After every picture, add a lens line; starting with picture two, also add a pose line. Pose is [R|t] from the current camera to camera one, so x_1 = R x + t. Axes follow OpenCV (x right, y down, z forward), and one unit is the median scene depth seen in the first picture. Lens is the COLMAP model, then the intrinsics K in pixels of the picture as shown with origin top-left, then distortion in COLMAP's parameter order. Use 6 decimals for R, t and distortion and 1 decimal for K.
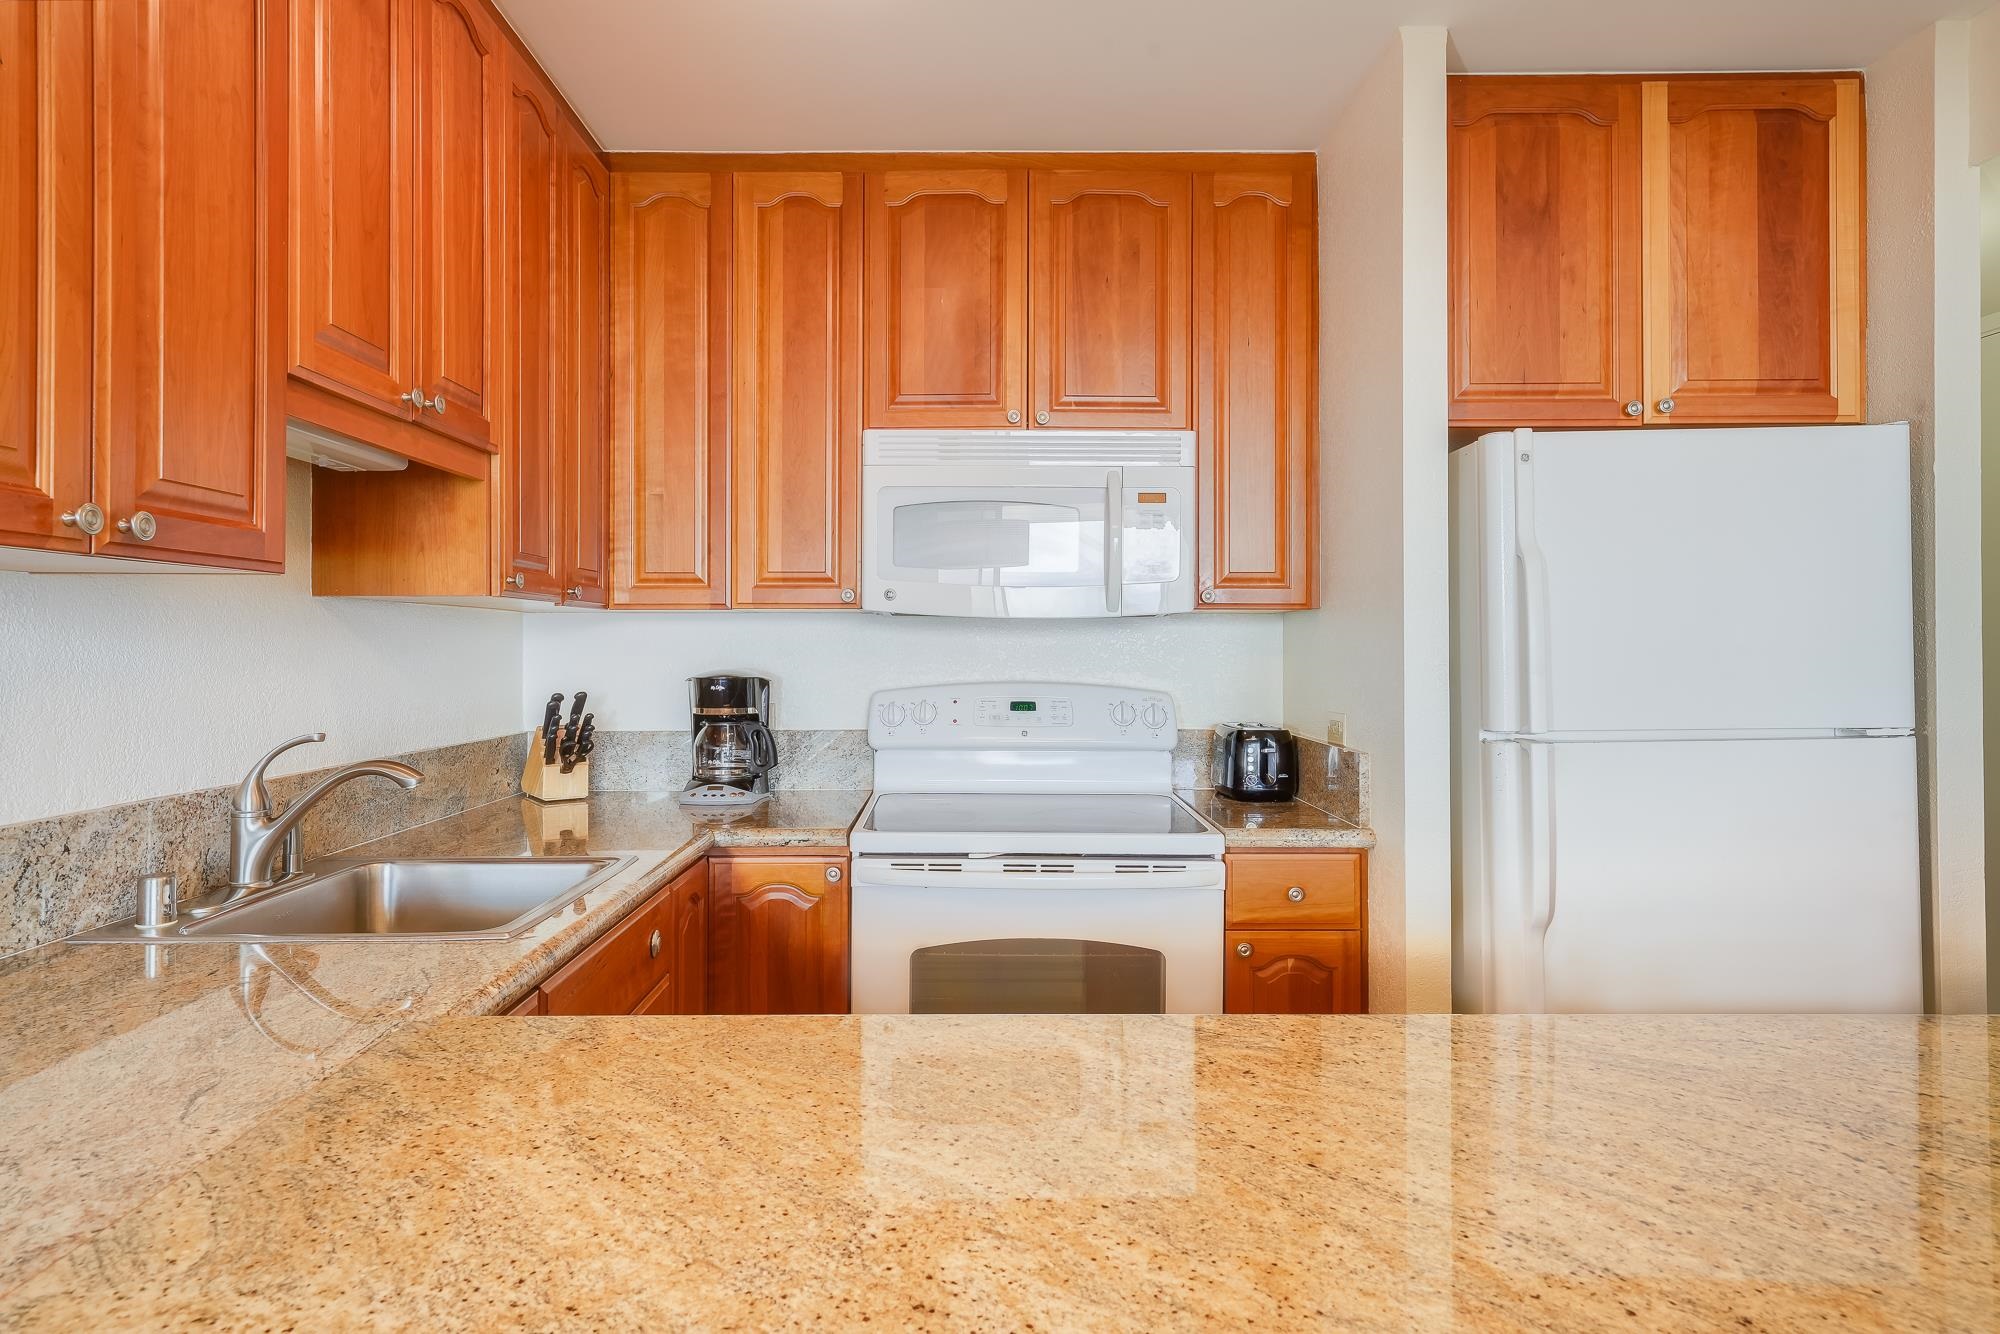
lens RADIAL K [[1113.1, 0, 979.9], [0, 1113.1, 639.9], [0, 0, 1]] dist [0.006145, 0.003751]
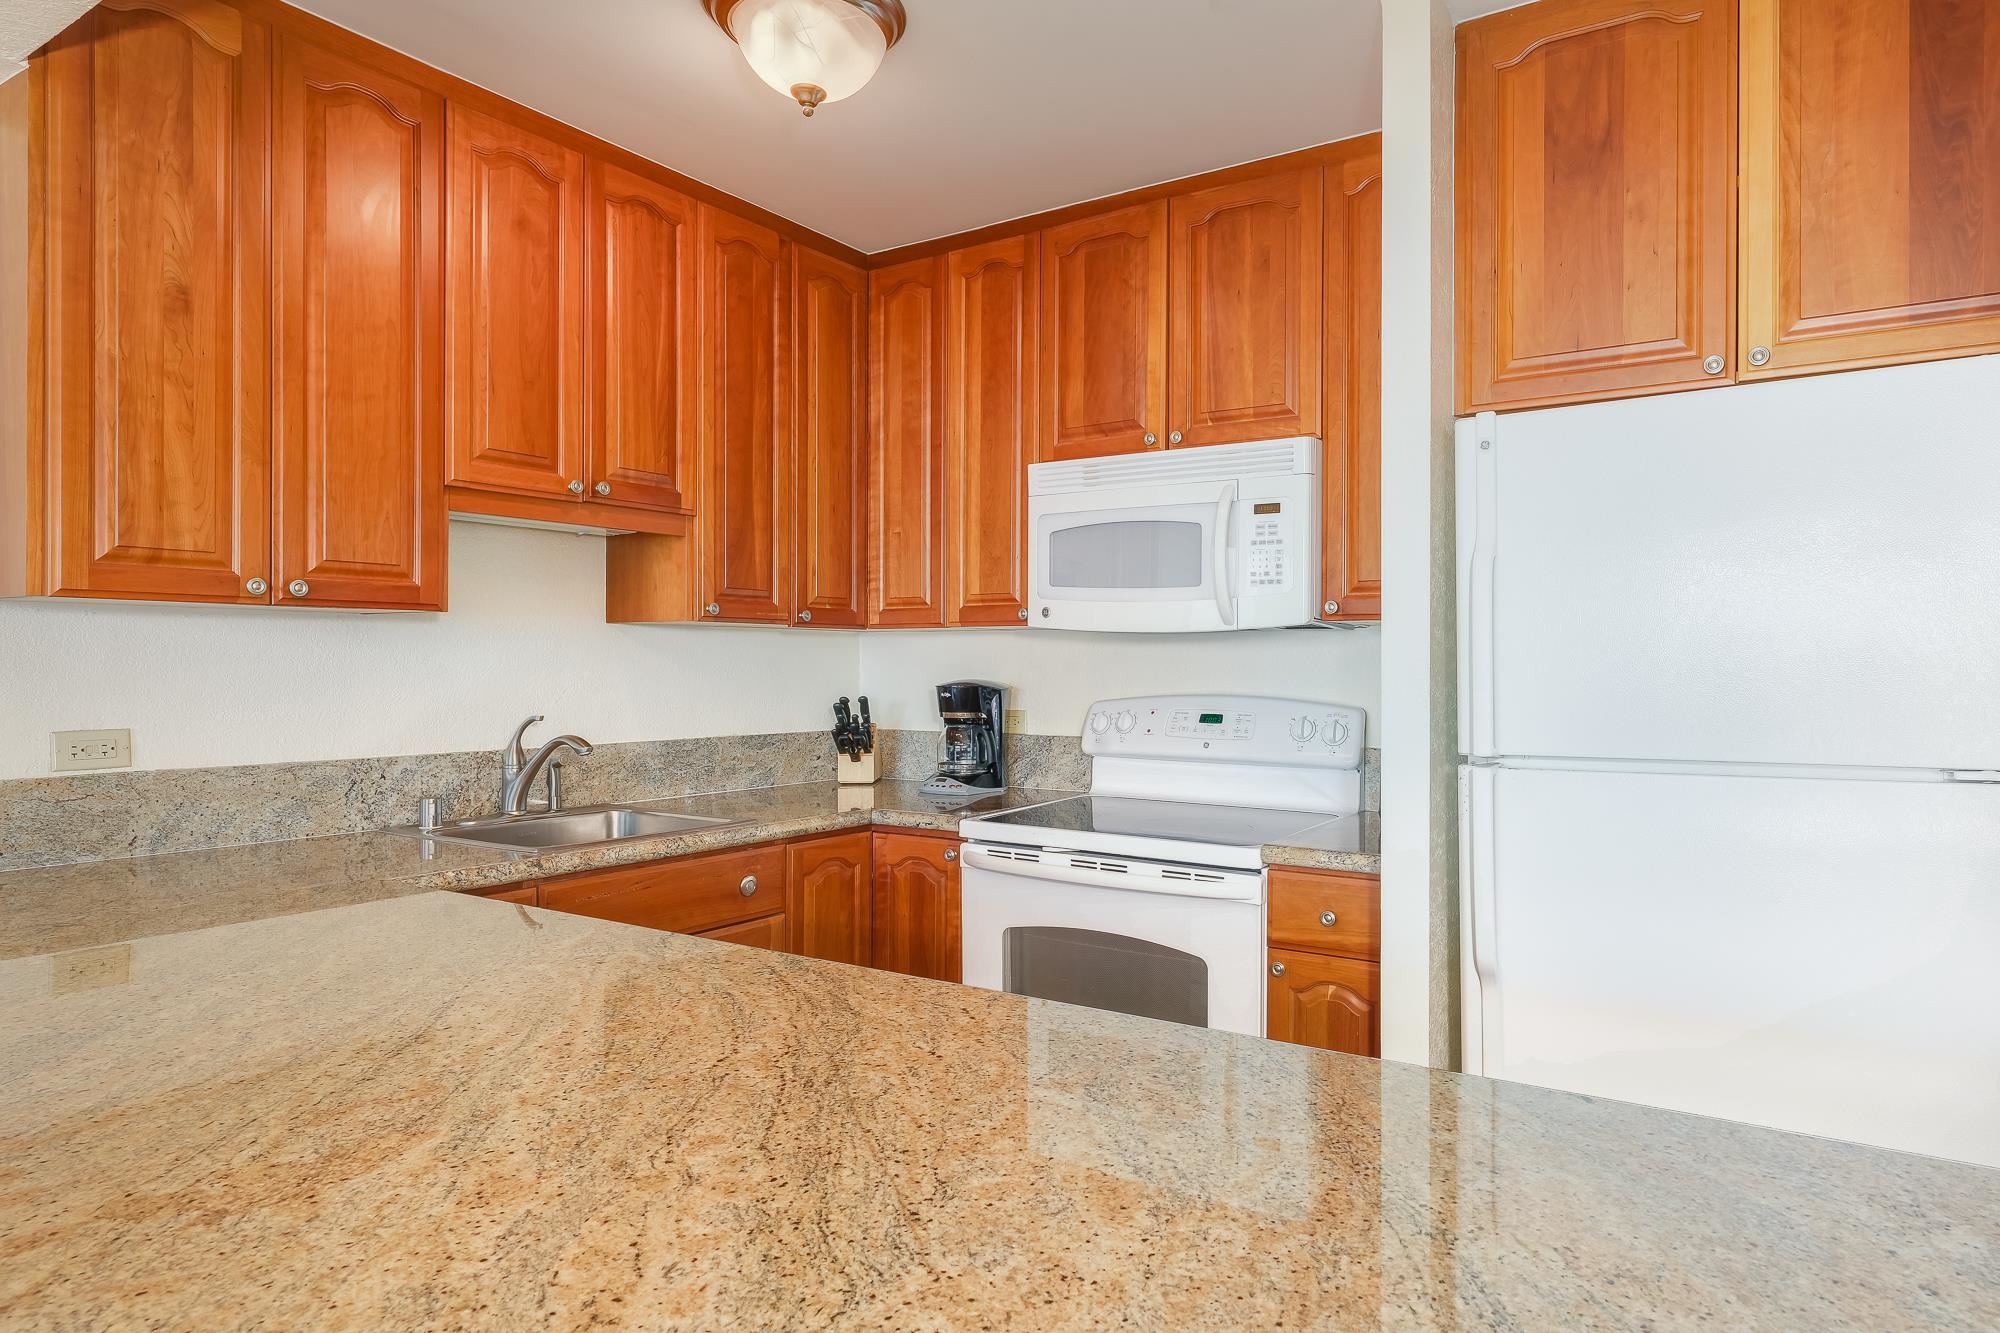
lens RADIAL K [[1177.8, 0, 1096.5], [0, 1177.8, 667.3], [0, 0, 1]] dist [-0.001805, -0.000495]
pose [[0.849628, 0.004327, -0.527364, 0.646853], [0.000298, 0.999962, 0.008685, 0.004153], [0.527382, -0.007536, 0.849595, 0.037598]]
